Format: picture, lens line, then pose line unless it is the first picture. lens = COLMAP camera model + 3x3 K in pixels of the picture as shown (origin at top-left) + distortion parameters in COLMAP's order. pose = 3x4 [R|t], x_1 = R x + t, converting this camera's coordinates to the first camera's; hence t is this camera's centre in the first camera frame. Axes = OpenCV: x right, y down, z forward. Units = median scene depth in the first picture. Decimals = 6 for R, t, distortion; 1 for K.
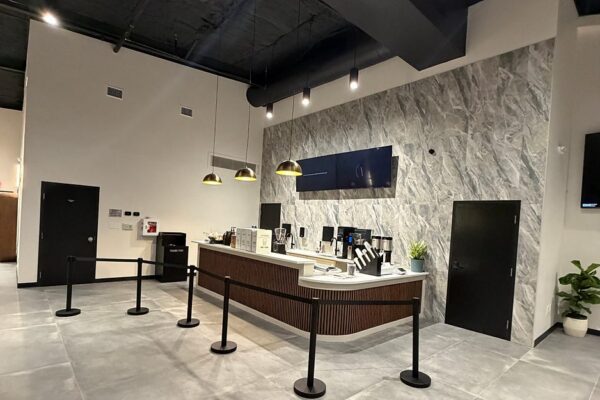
lens RADIAL K [[319.1, 0, 300.7], [0, 319.1, 229.5], [0, 0, 1]] dist [0.001940, 0.000391]
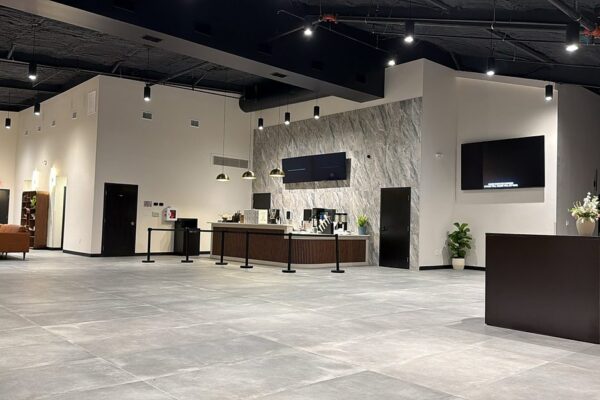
lens RADIAL K [[525.7, 0, 300.0], [0, 525.7, 200.0], [0, 0, 1]] dist [0.115095, 0.000568]
pose [[0.999486, -0.031140, 0.007642, 0.052747], [0.031577, 0.997329, -0.065864, 0.126970], [-0.005570, 0.066071, 0.997799, -1.578400]]
